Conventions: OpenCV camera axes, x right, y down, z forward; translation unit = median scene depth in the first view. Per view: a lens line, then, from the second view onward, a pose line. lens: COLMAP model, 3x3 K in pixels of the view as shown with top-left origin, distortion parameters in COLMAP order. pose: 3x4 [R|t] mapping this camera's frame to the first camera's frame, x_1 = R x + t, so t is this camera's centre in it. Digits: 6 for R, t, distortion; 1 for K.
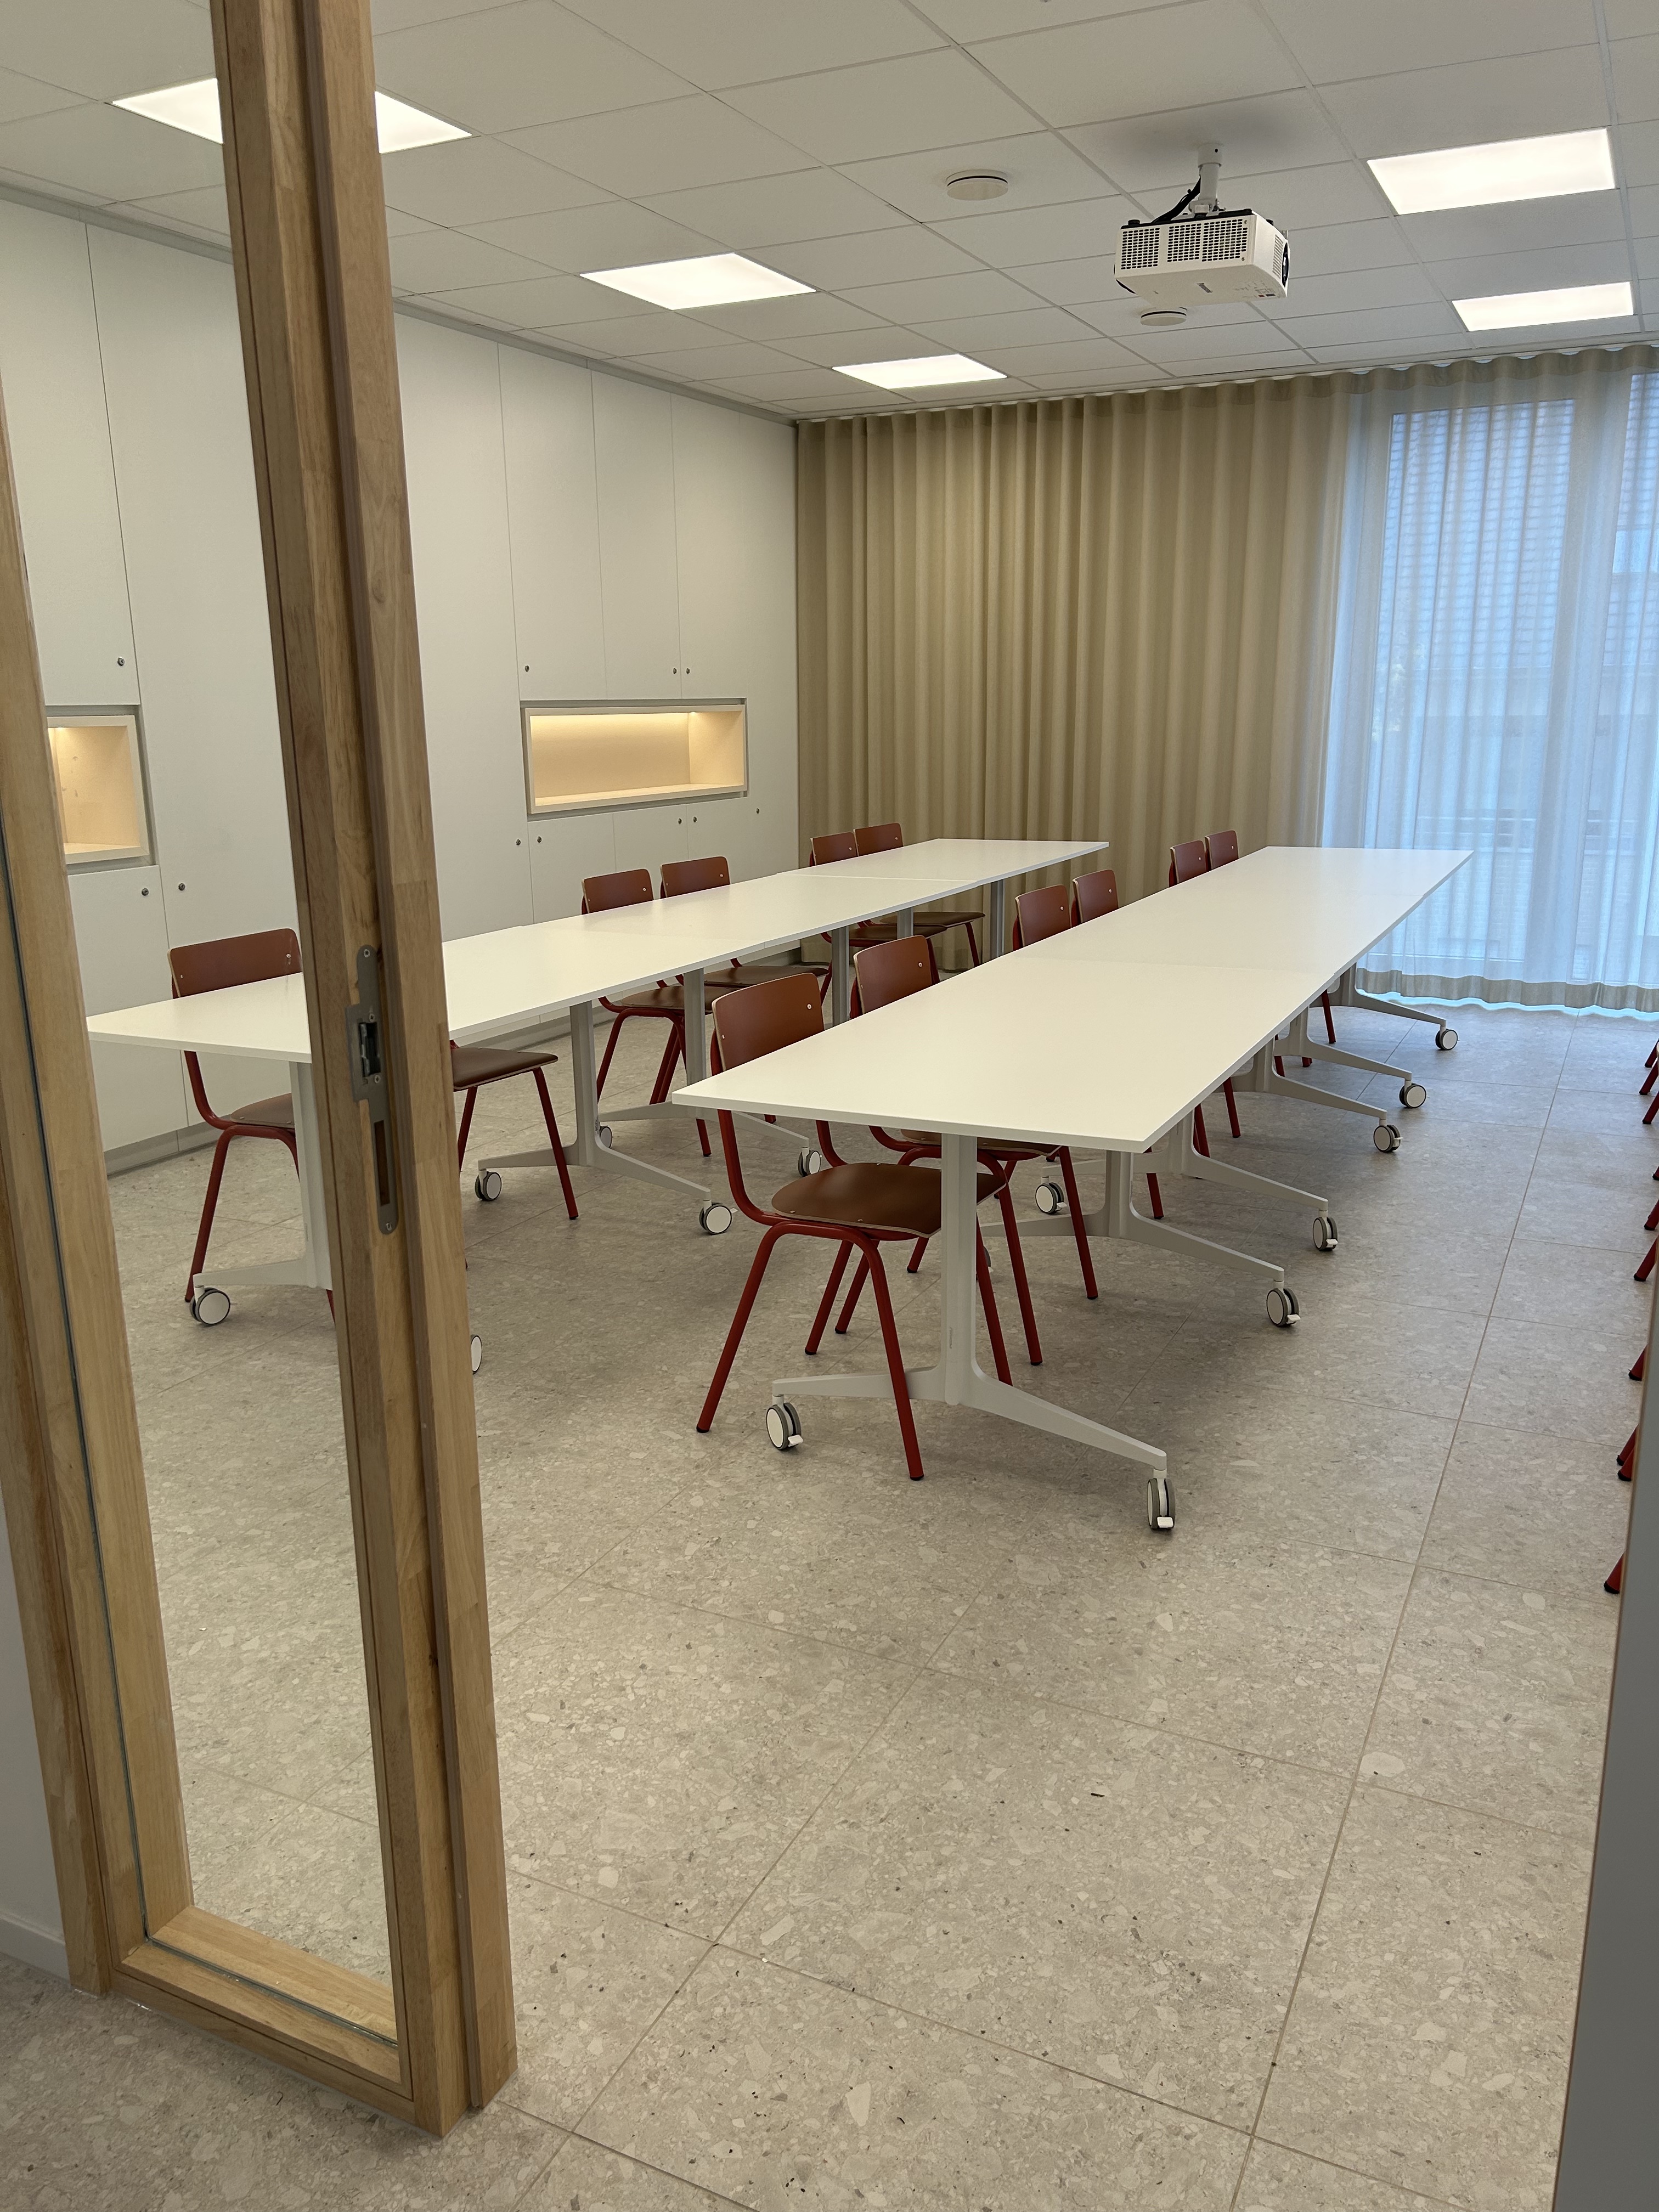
lens RADIAL K [[1666.2, 0, 829.5], [0, 1666.2, 1106.0], [0, 0, 1]] dist [0.032933, -0.033412]
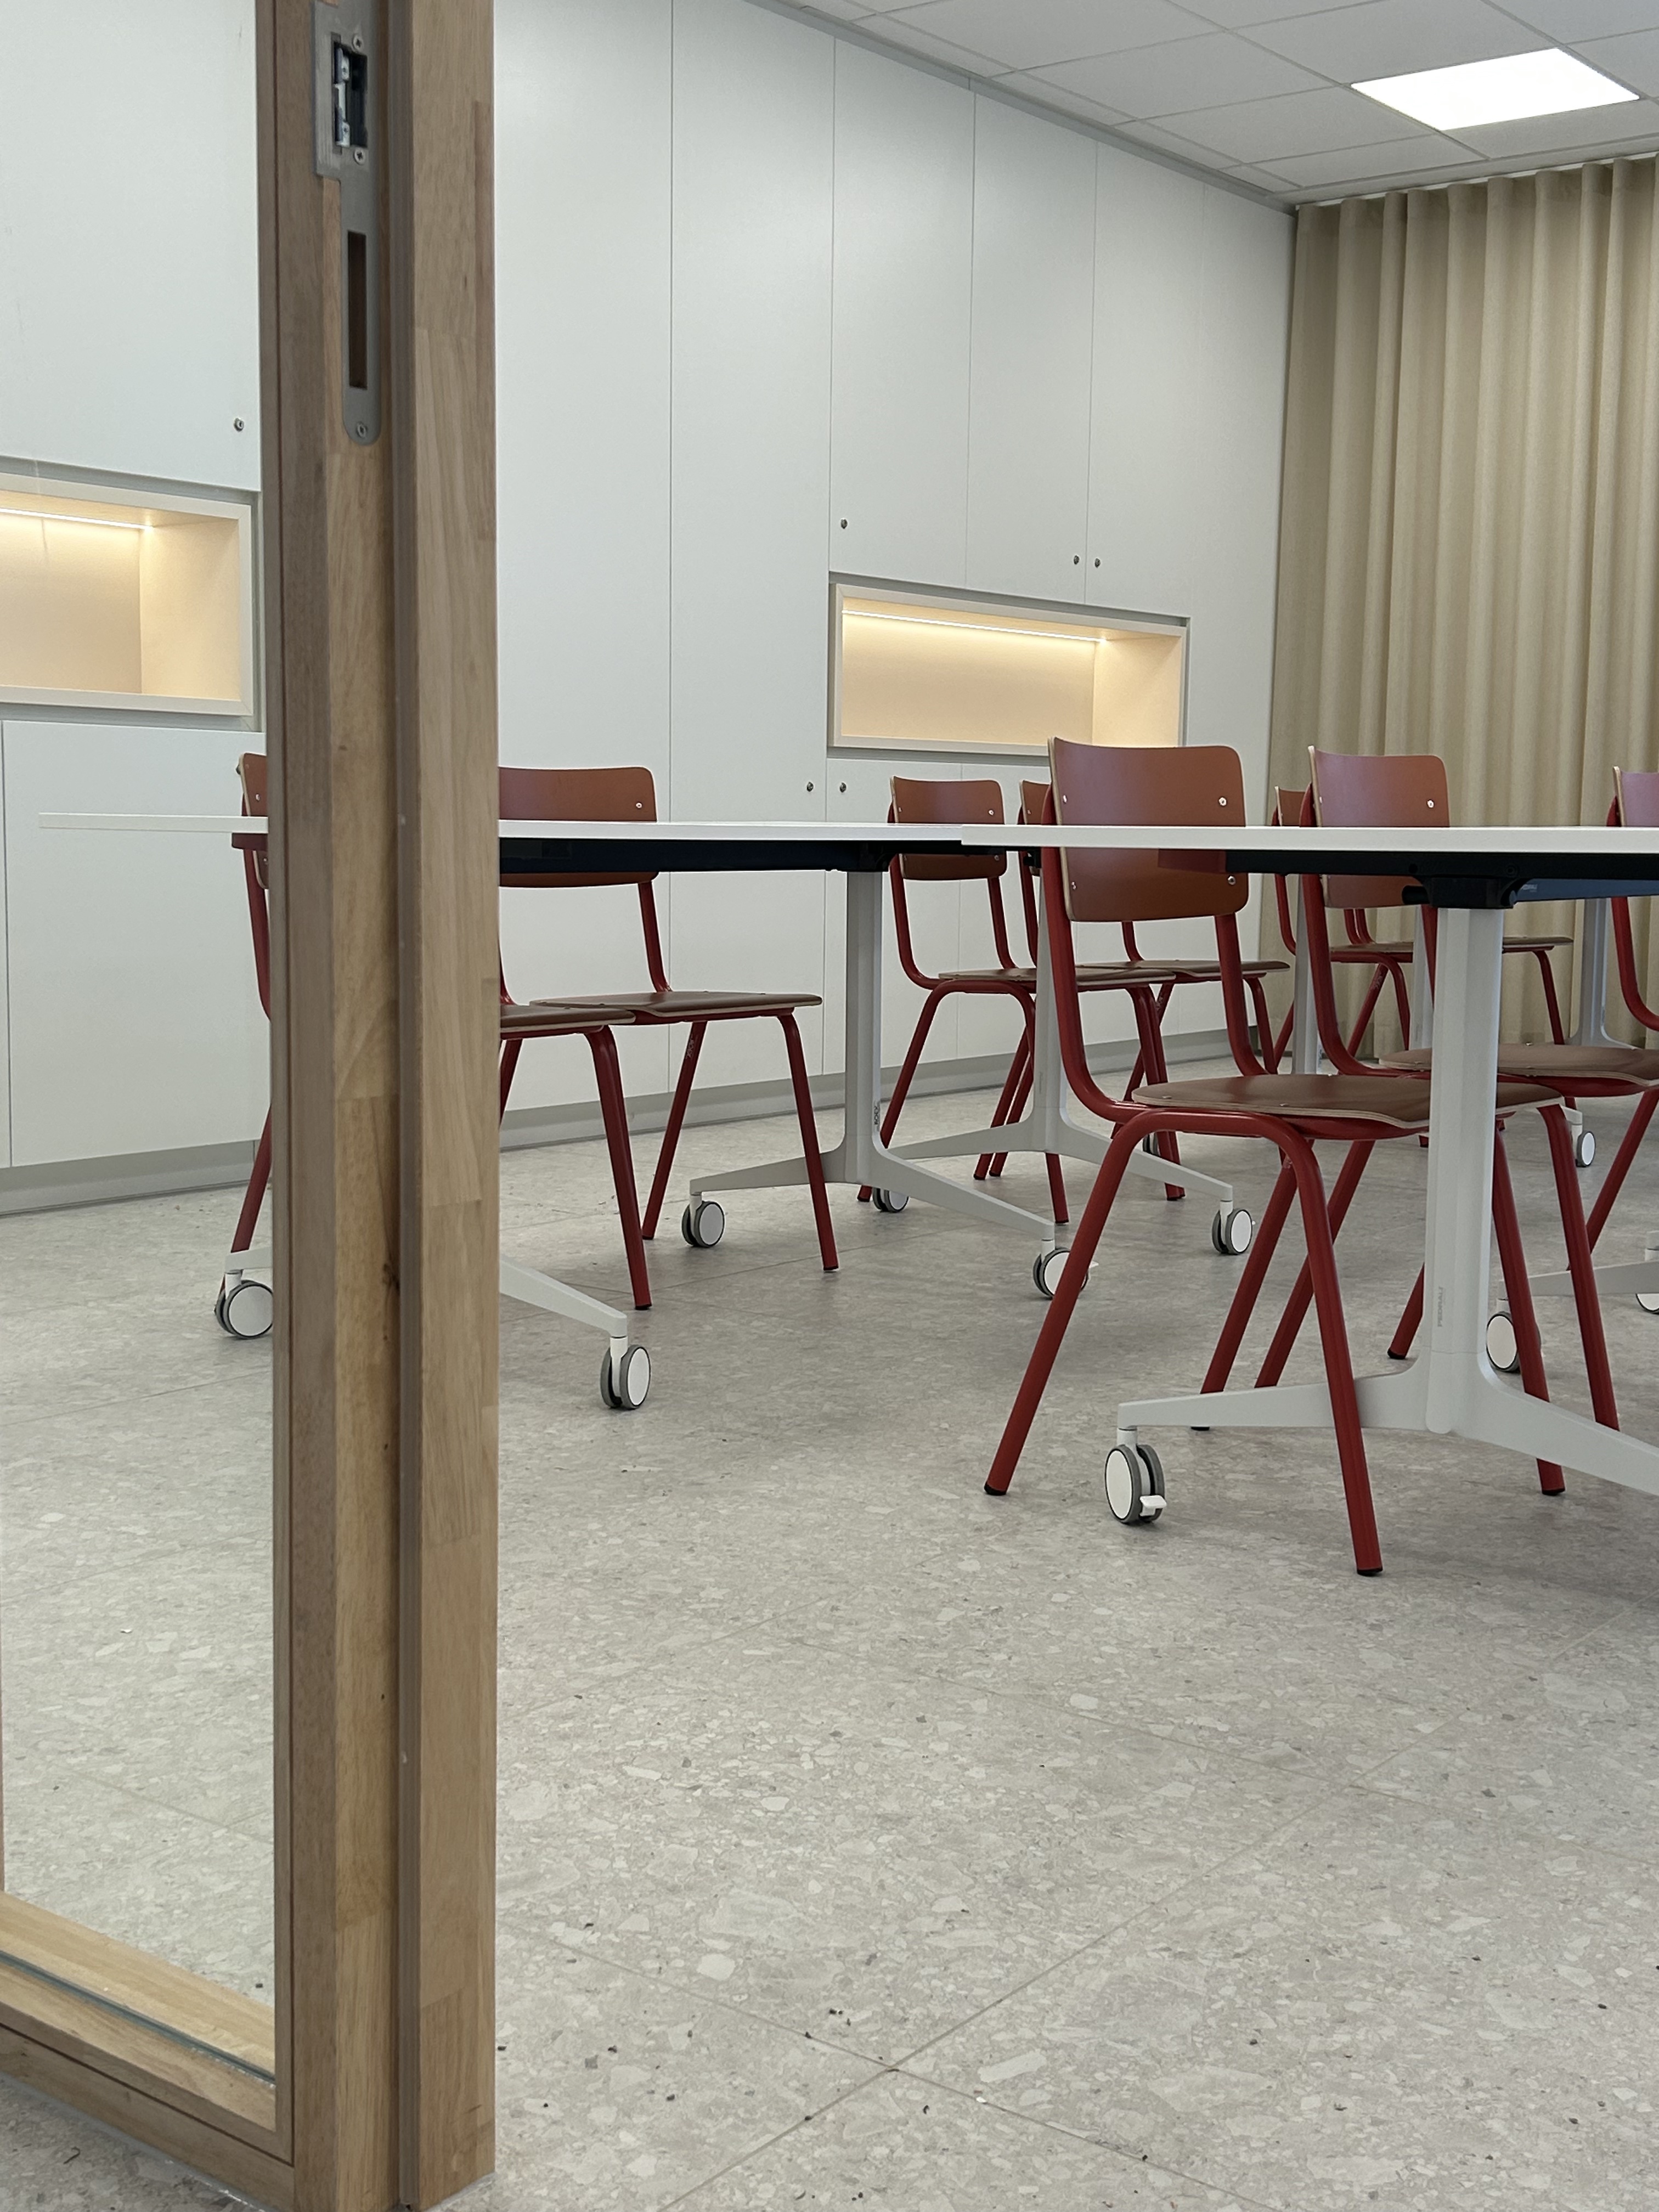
lens RADIAL K [[2603.1, 0, 790.3], [0, 2603.1, 1104.5], [0, 0, 1]] dist [0.153237, -0.384205]
pose [[0.977444, 0.043842, -0.206595, 0.052641], [-0.073245, 0.987874, -0.136898, 0.280823], [0.198088, 0.148942, 0.968802, 0.125454]]
